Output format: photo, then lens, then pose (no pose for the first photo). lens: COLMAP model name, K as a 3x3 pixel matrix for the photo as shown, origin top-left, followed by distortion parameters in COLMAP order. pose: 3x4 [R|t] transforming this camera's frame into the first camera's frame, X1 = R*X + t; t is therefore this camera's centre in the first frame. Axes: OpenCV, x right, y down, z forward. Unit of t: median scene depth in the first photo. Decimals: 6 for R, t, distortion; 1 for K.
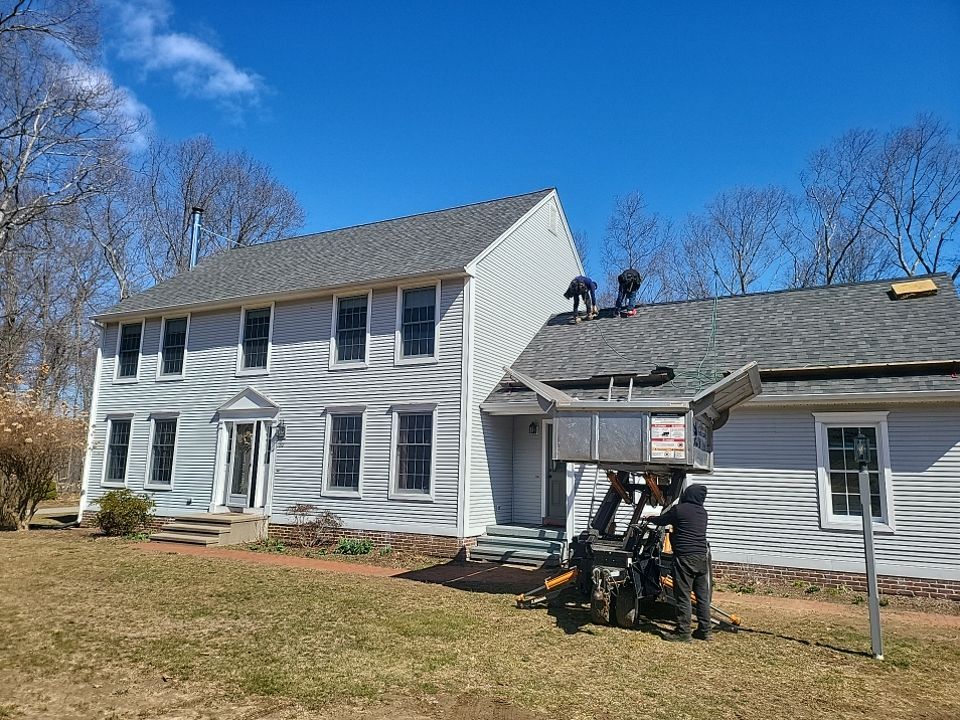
lens RADIAL K [[681.4, 0, 480.0], [0, 681.4, 360.0], [0, 0, 1]] dist [0.060545, -0.067831]
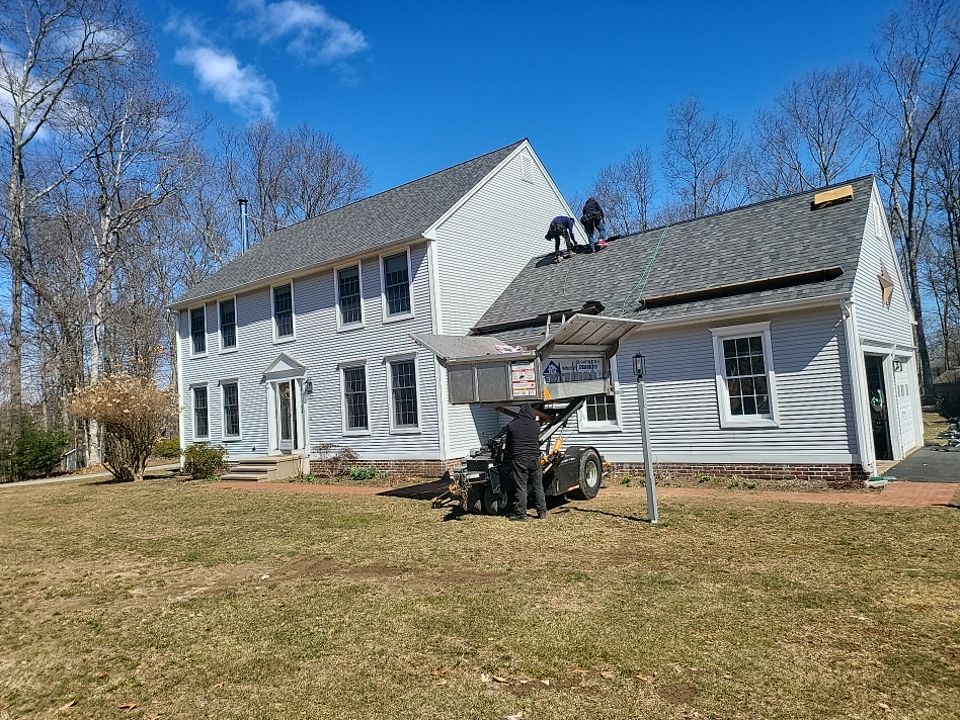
lens RADIAL K [[681.4, 0, 480.0], [0, 681.4, 360.0], [0, 0, 1]] dist [0.060545, -0.067831]
pose [[0.977798, -0.102926, -0.182528, 0.239133], [0.120965, 0.988514, 0.090596, -0.015432], [0.171107, -0.110664, 0.979018, -0.133328]]
